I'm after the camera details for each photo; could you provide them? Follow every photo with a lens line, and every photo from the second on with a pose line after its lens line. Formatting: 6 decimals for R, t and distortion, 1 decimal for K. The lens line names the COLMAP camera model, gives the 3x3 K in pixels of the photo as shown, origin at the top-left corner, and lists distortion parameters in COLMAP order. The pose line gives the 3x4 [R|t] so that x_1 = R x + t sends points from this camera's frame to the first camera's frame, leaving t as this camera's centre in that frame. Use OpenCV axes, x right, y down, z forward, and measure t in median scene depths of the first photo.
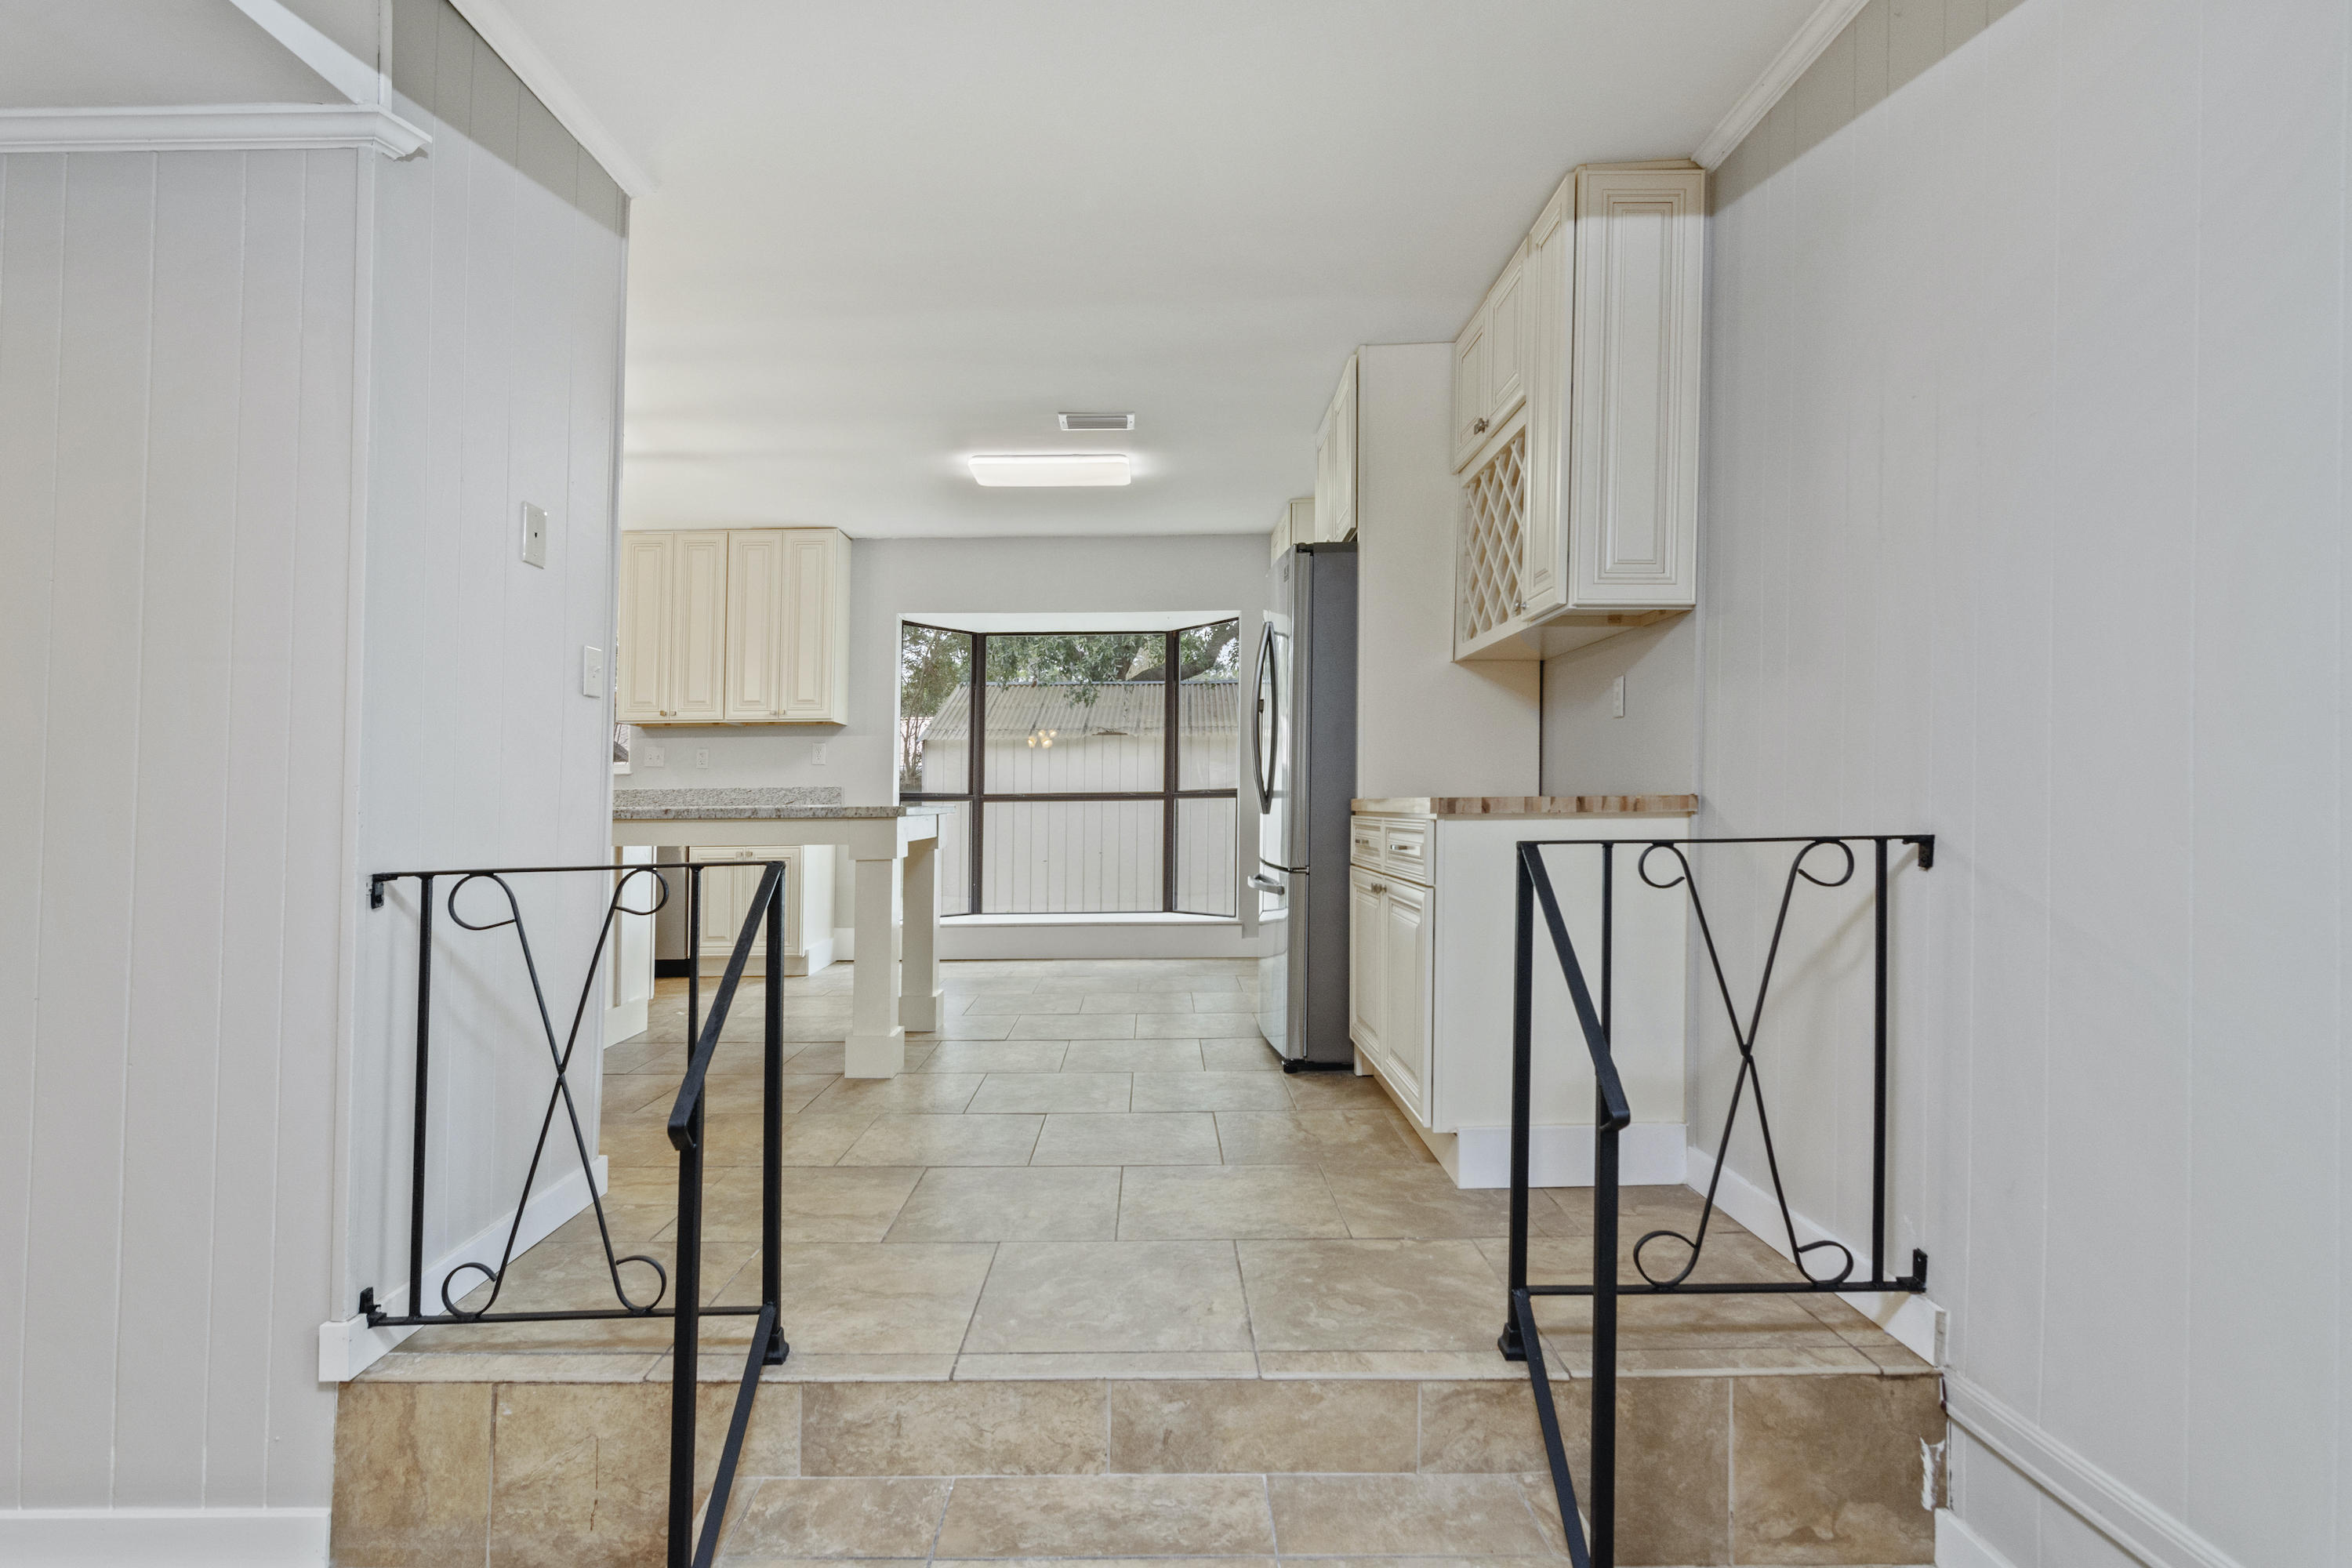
lens RADIAL K [[1189.7, 0, 1182.7], [0, 1189.7, 795.1], [0, 0, 1]] dist [0.001721, 0.000666]
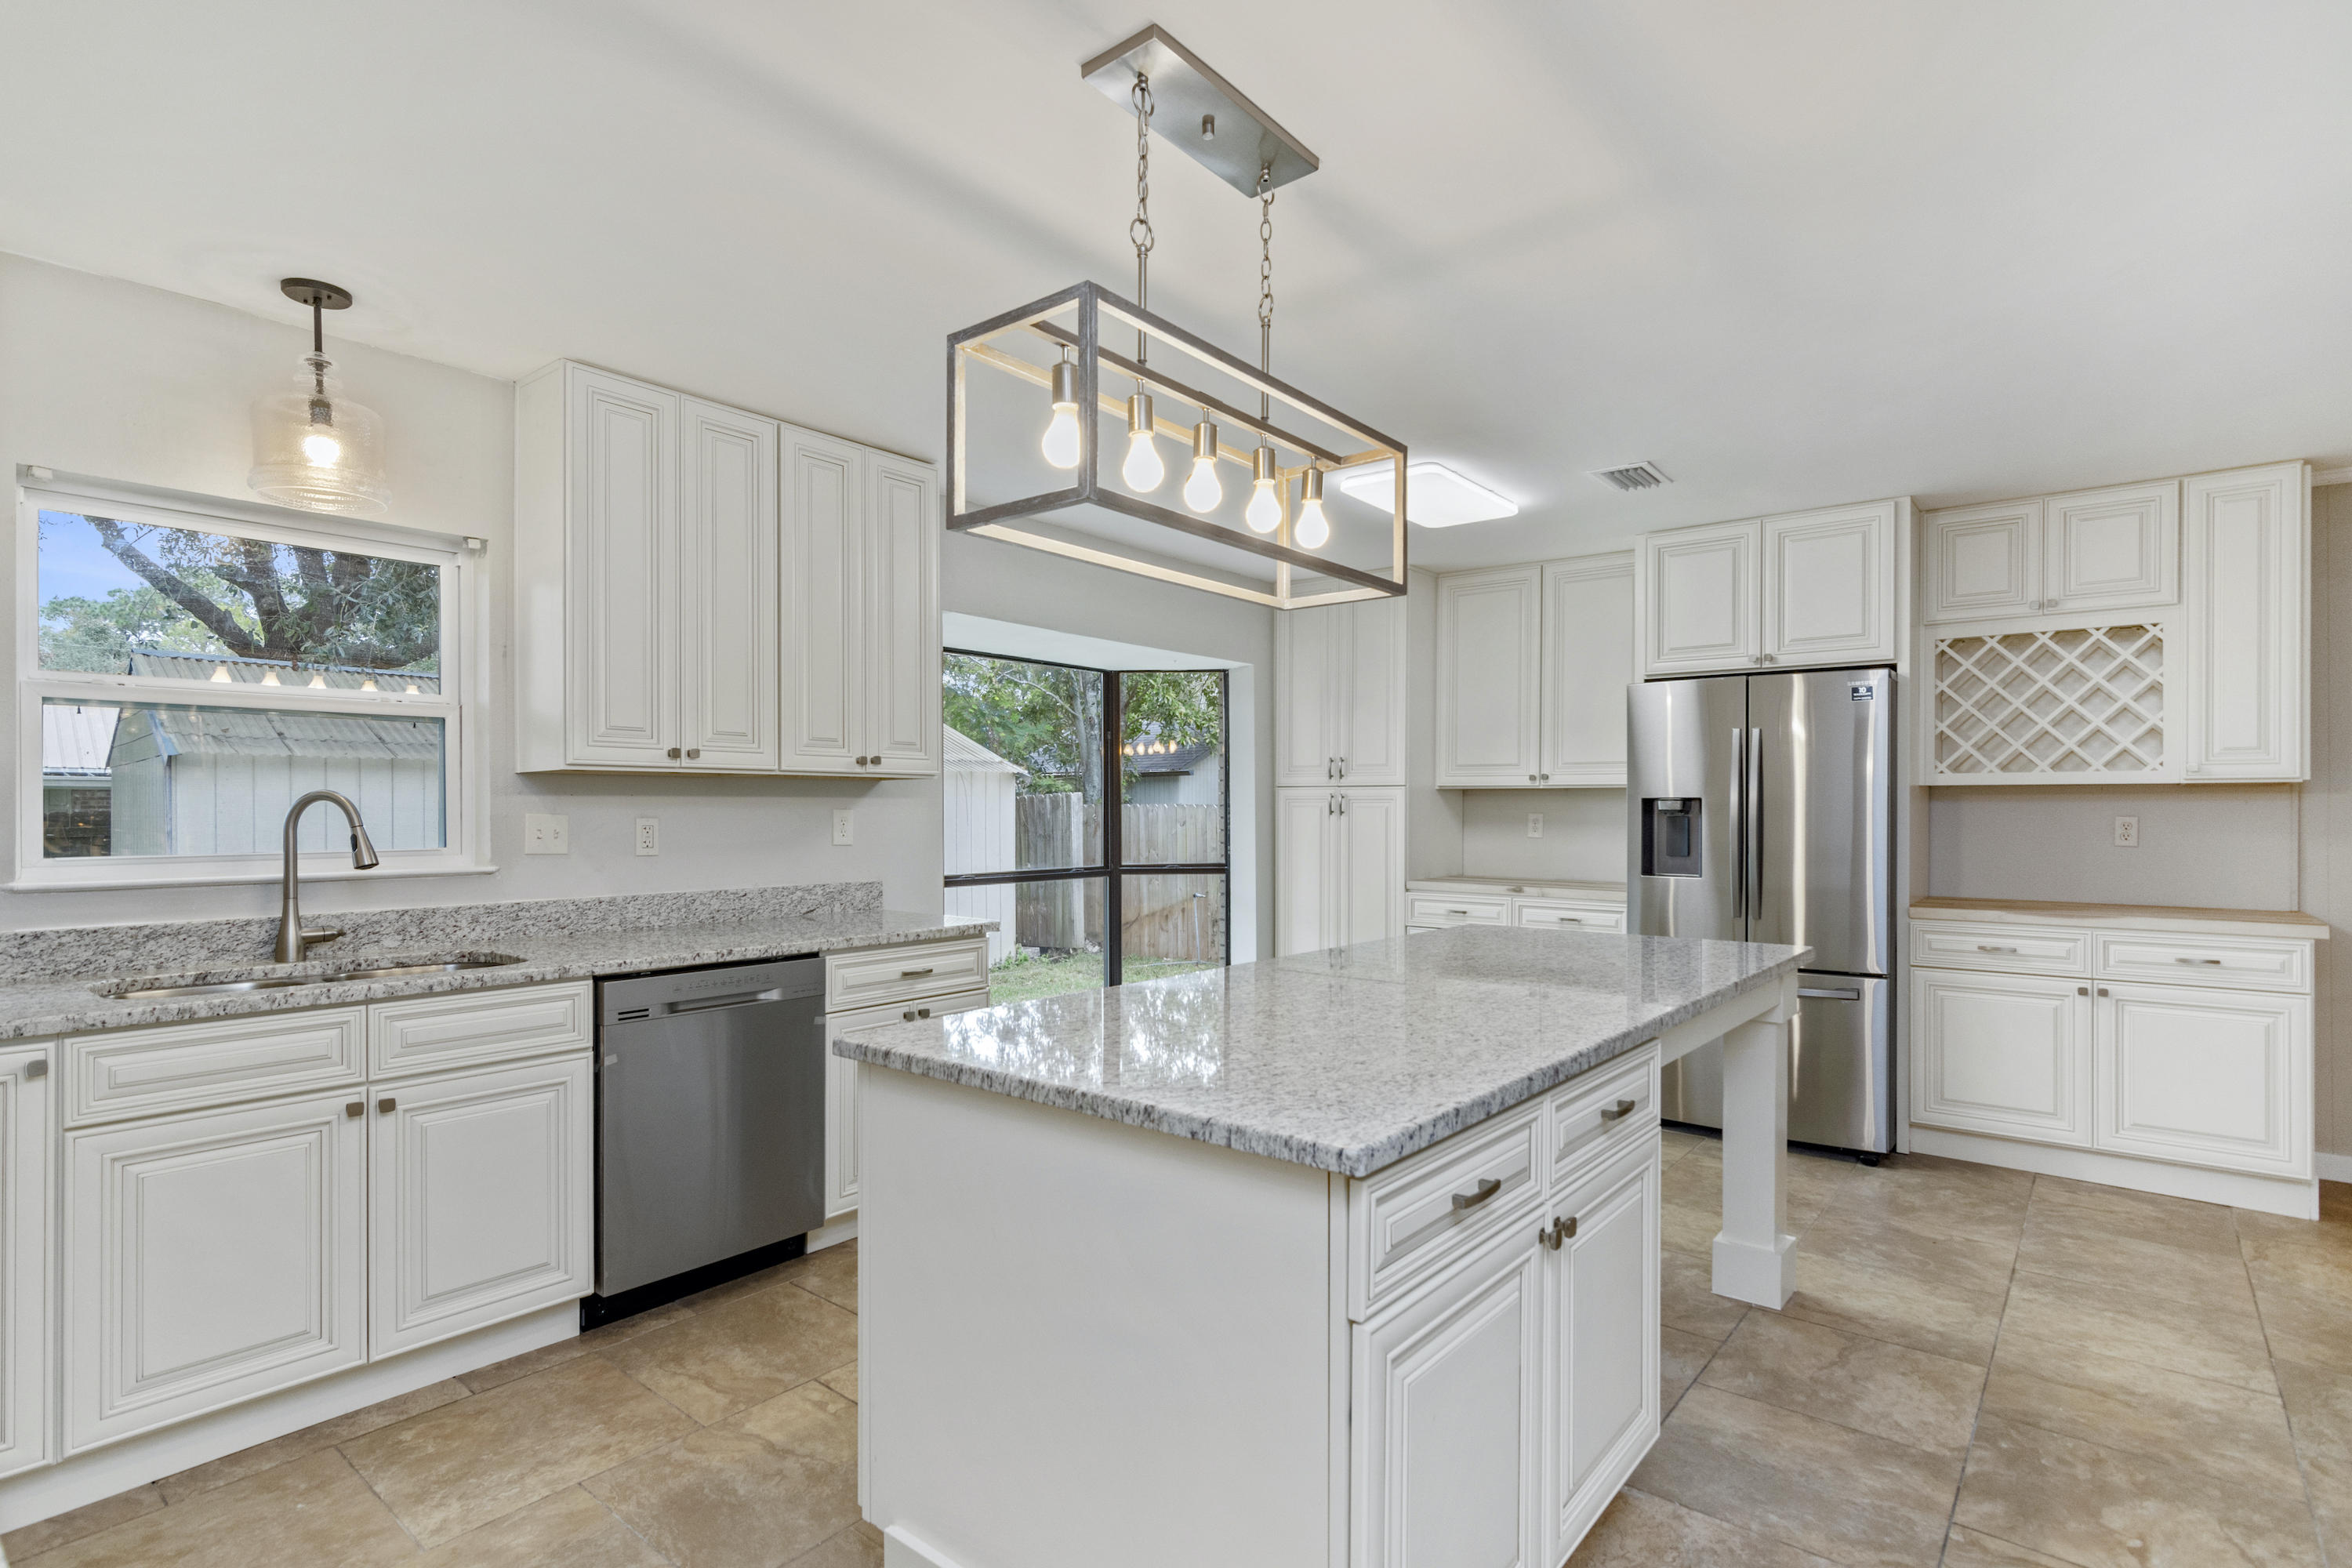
lens RADIAL K [[1162.3, 0, 1170.2], [0, 1162.3, 813.2], [0, 0, 1]] dist [0.001101, 0.001650]
pose [[0.619598, 0.005291, 0.784902, -0.661677], [-0.012211, 0.999921, 0.002899, -0.045409], [-0.784824, -0.011380, 0.619614, 0.510158]]
